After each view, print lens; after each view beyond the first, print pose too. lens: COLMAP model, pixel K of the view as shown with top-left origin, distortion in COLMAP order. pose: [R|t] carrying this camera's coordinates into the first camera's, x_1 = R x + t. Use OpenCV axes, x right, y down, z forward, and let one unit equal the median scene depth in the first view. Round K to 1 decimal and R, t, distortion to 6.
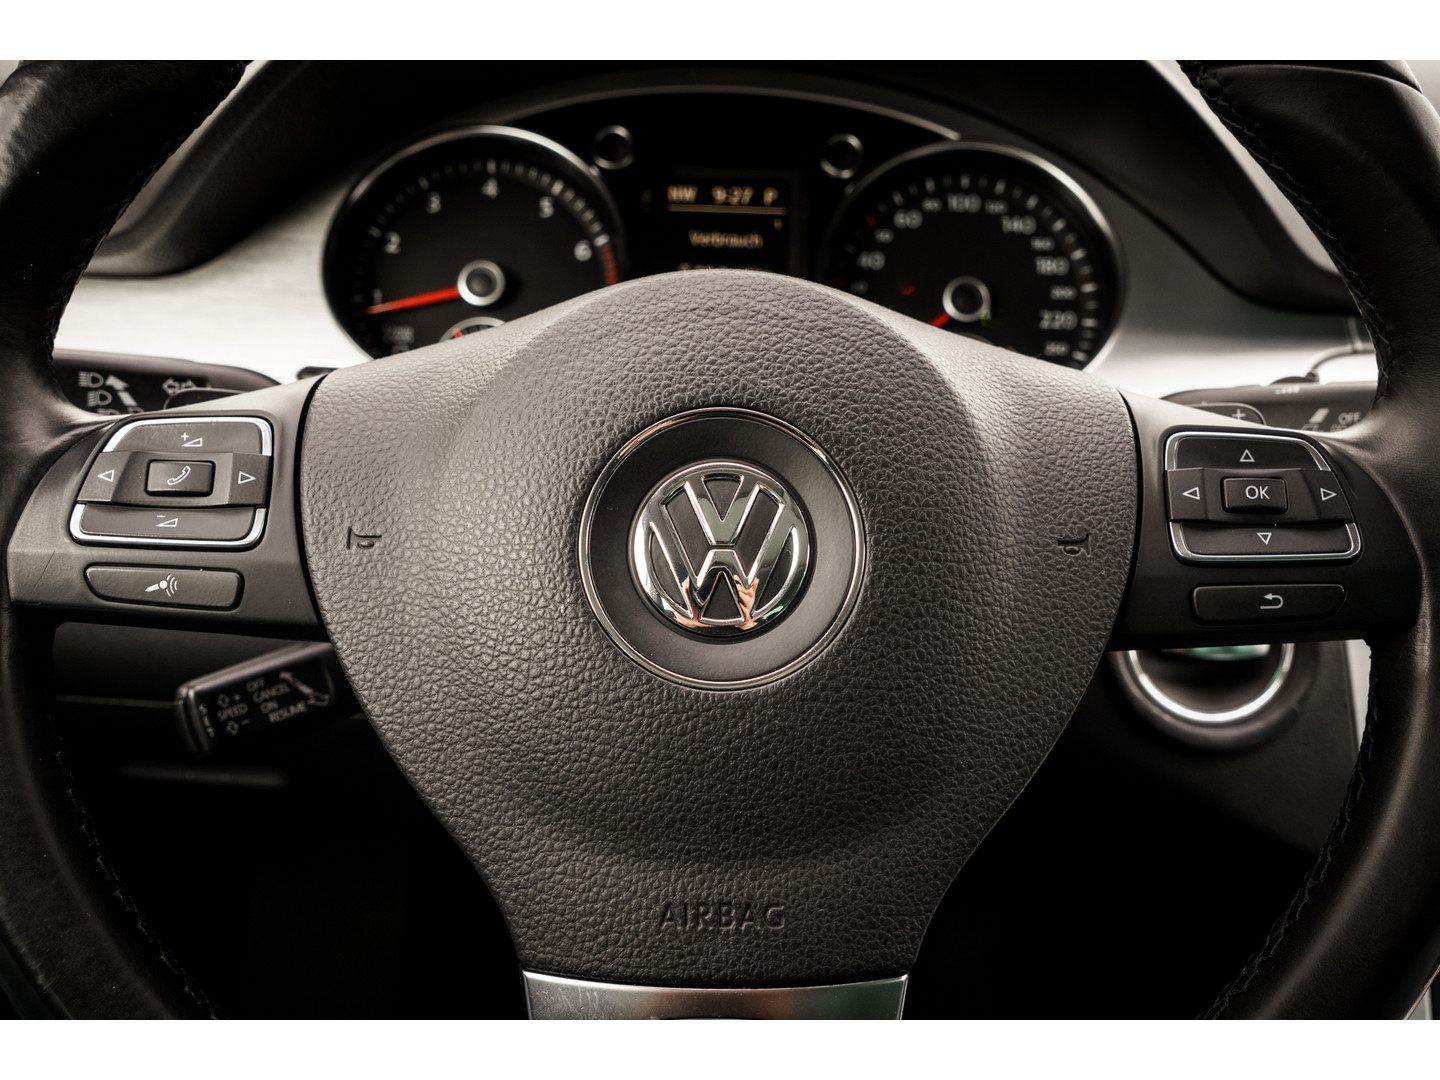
lens RADIAL K [[1477.4, 0, 718.2], [0, 1477.4, 529.7], [0, 0, 1]] dist [0.032132, 0.000000]
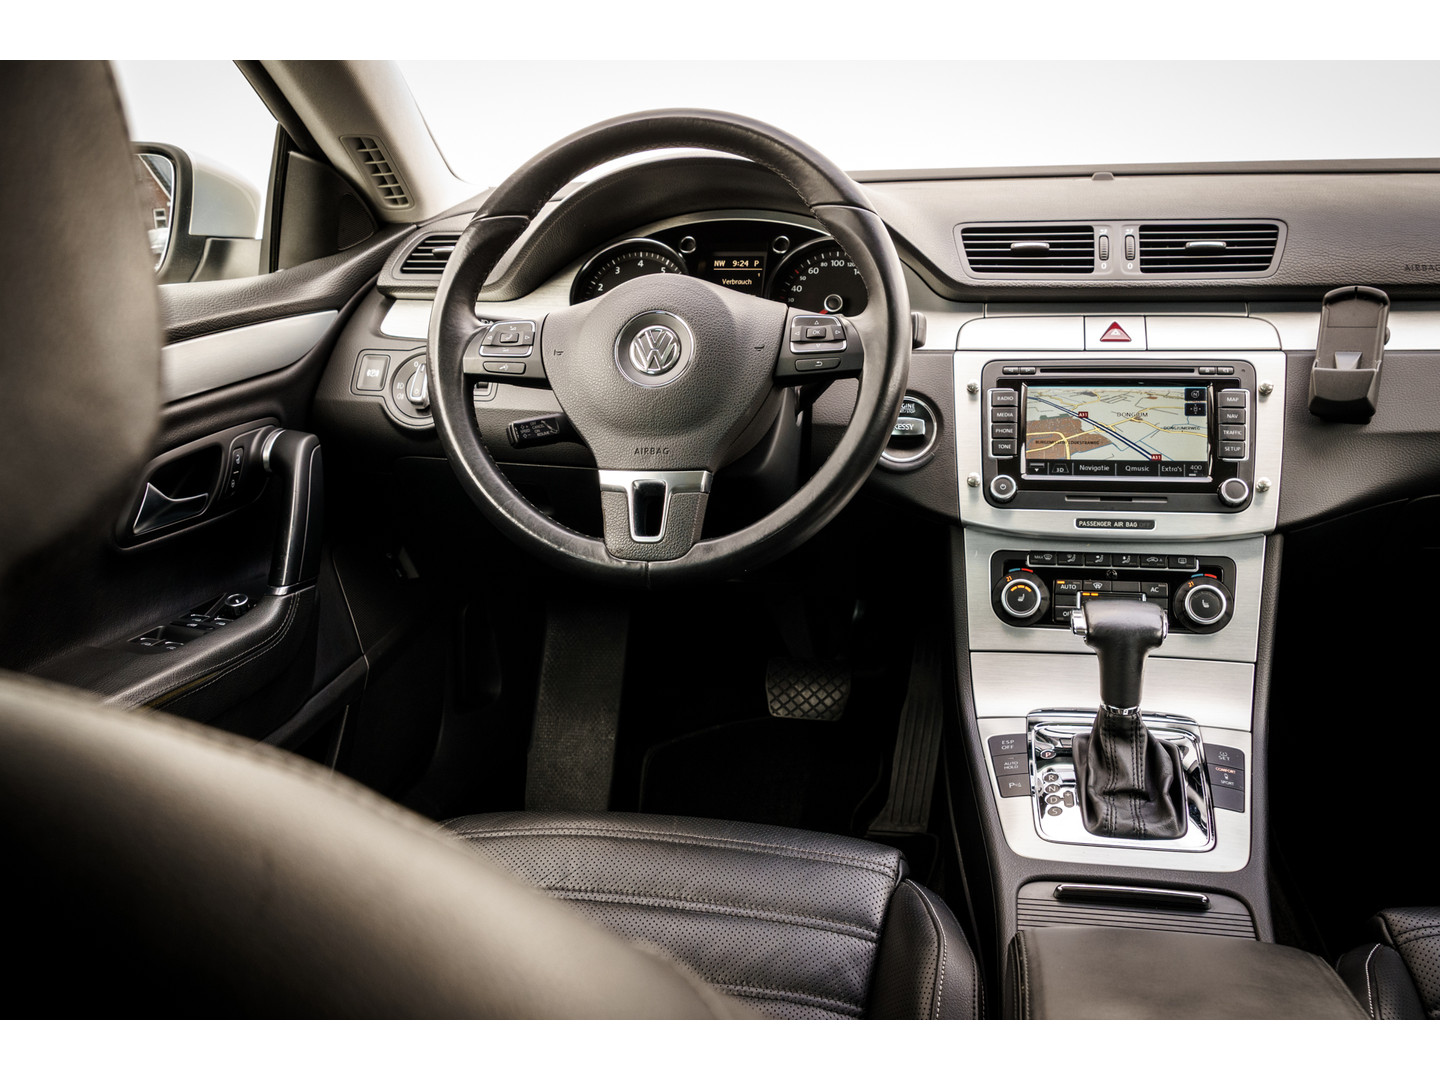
lens RADIAL K [[1457.7, 0, 745.1], [0, 1457.7, 535.6], [0, 0, 1]] dist [0.033792, 0.000000]
pose [[0.978905, 0.004811, -0.204258, 0.562753], [-0.019756, 0.997267, -0.071191, 0.422947], [0.203357, 0.073724, 0.976325, -1.404039]]
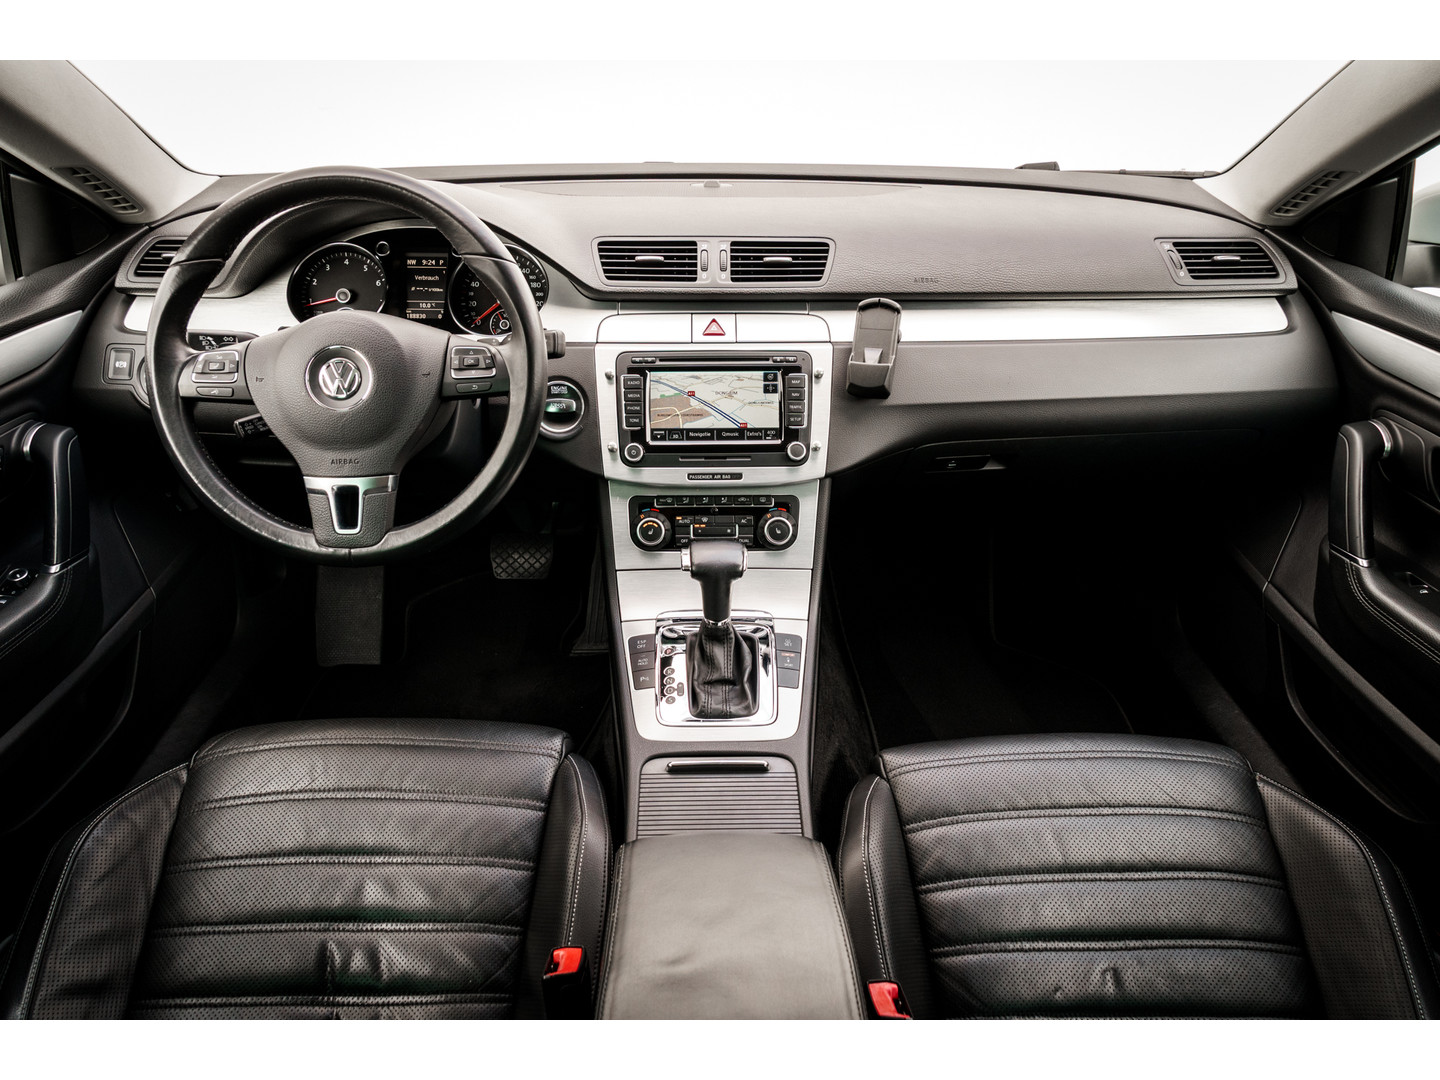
lens RADIAL K [[999.3, 0, 746.2], [0, 999.3, 530.2], [0, 0, 1]] dist [-0.001735, 0.008159]
pose [[0.999771, -0.019577, -0.008634, 0.747331], [0.020649, 0.988513, 0.149719, 0.020836], [0.005604, -0.149863, 0.988691, -1.208968]]
